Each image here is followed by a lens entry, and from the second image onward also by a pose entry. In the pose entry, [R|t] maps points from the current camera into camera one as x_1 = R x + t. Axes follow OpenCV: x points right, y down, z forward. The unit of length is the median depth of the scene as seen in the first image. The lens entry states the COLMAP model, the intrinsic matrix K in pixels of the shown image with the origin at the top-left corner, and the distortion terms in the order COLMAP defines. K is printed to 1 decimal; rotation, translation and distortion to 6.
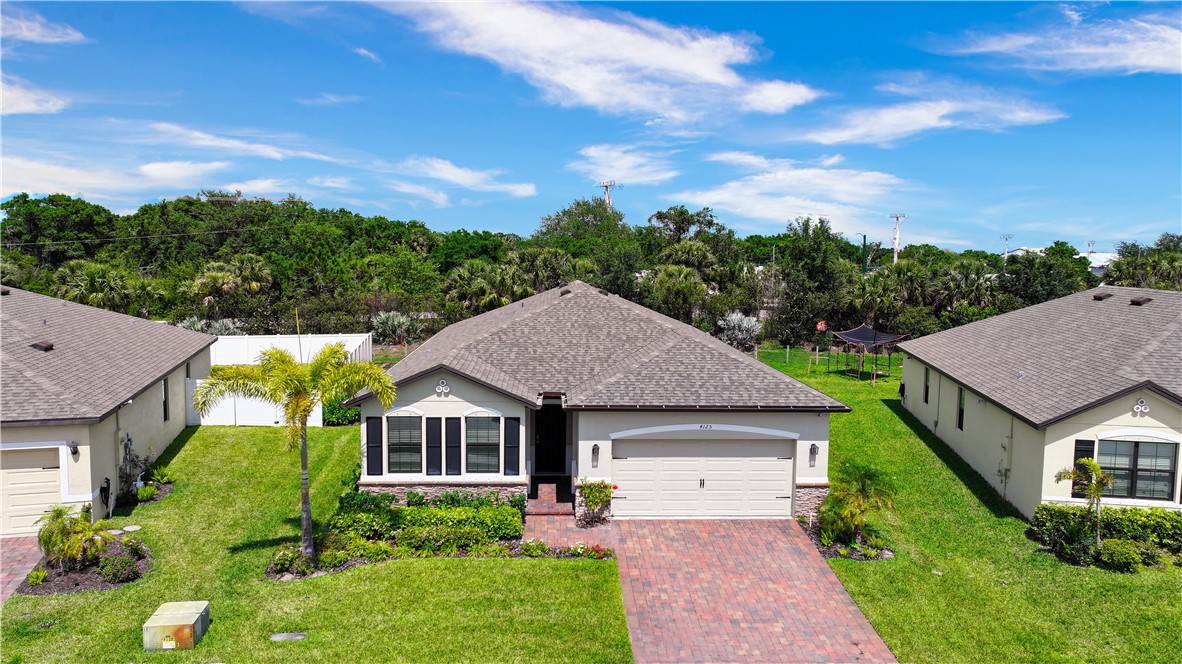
lens RADIAL K [[827.3, 0, 591.0], [0, 827.3, 332.0], [0, 0, 1]] dist [0.001653, 0.009066]
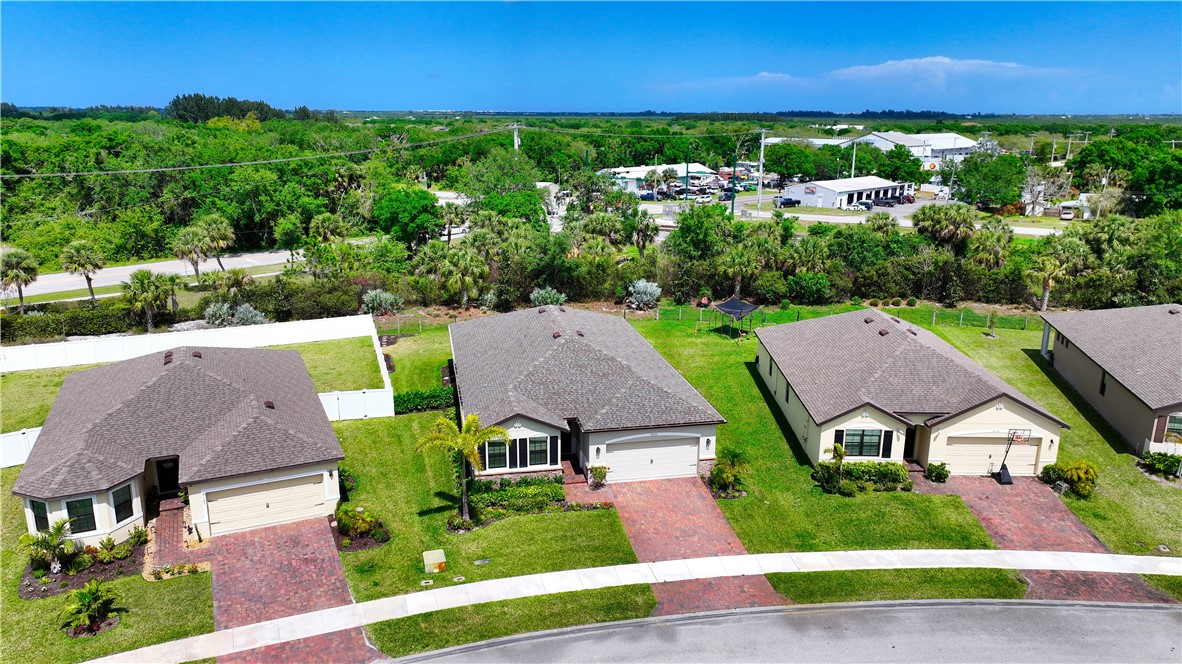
lens RADIAL K [[827.3, 0, 591.0], [0, 827.3, 332.0], [0, 0, 1]] dist [0.001653, 0.009066]
pose [[0.988515, -0.044712, 0.144356, -0.273505], [0.020181, 0.985731, 0.167116, -0.444788], [-0.149768, -0.162284, 0.975312, -0.814610]]
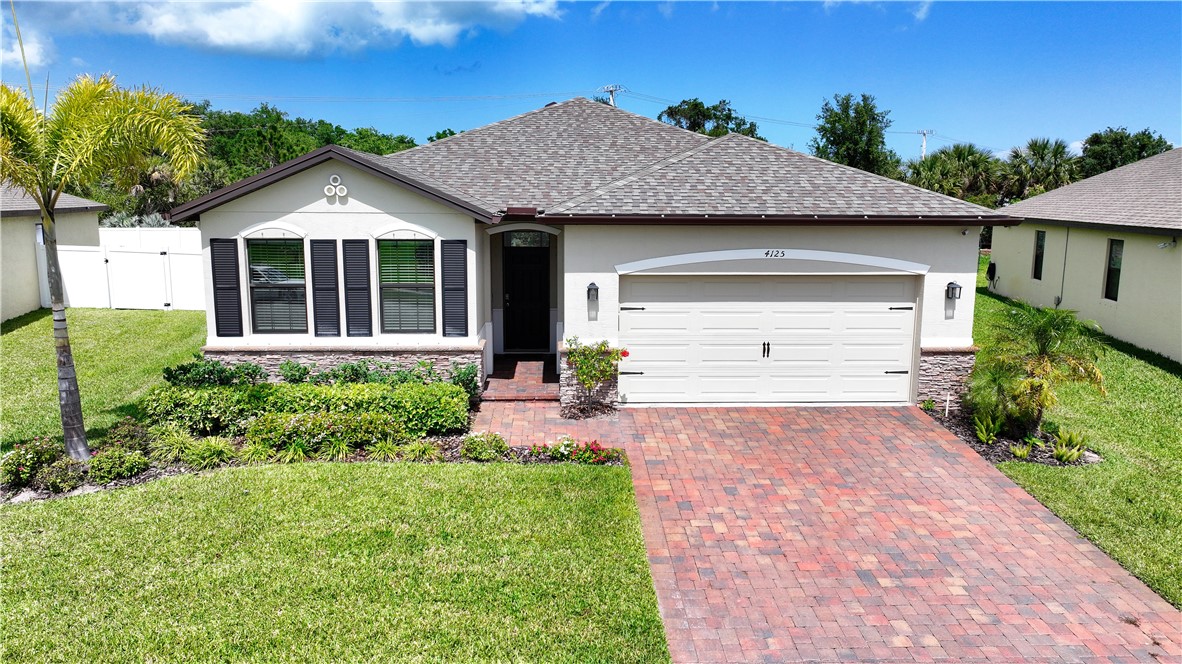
lens RADIAL K [[827.3, 0, 591.0], [0, 827.3, 332.0], [0, 0, 1]] dist [0.001653, 0.009066]
pose [[0.999956, -0.006175, -0.007089, 0.008566], [0.006639, 0.997696, 0.067518, 0.130424], [0.006655, -0.067562, 0.997693, 0.394686]]
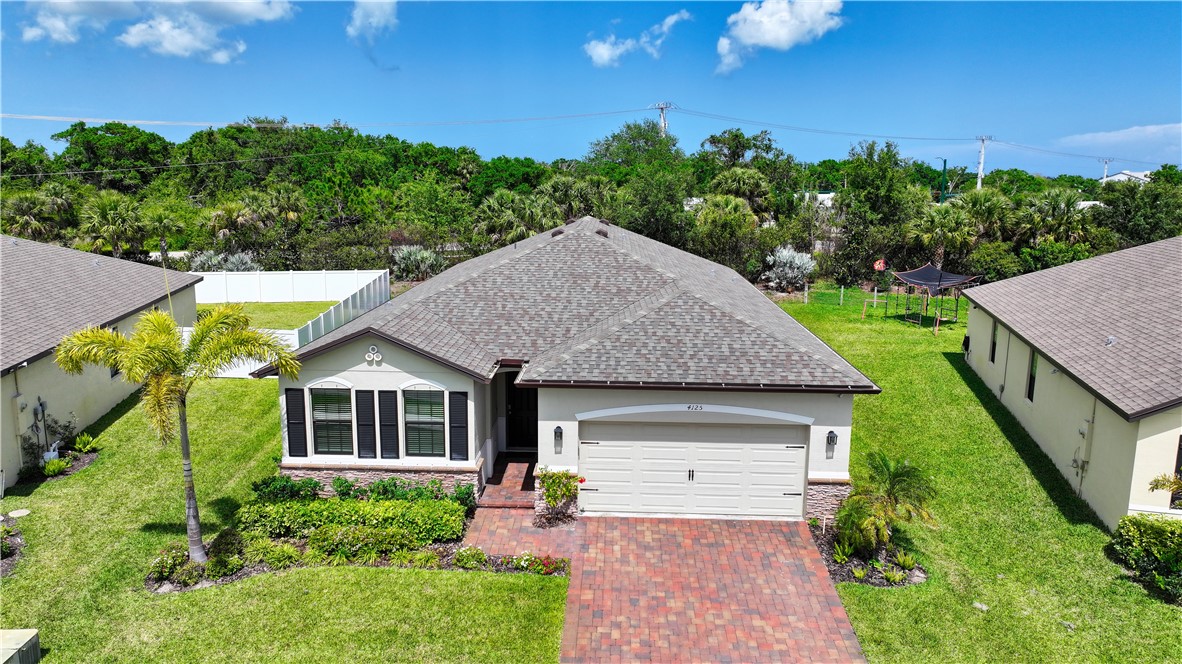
lens RADIAL K [[827.3, 0, 591.0], [0, 827.3, 332.0], [0, 0, 1]] dist [0.001653, 0.009066]
pose [[0.996386, 0.012587, -0.084008, 0.104961], [-0.005142, 0.996085, 0.088255, -0.029398], [0.084790, -0.087504, 0.992549, 0.199649]]
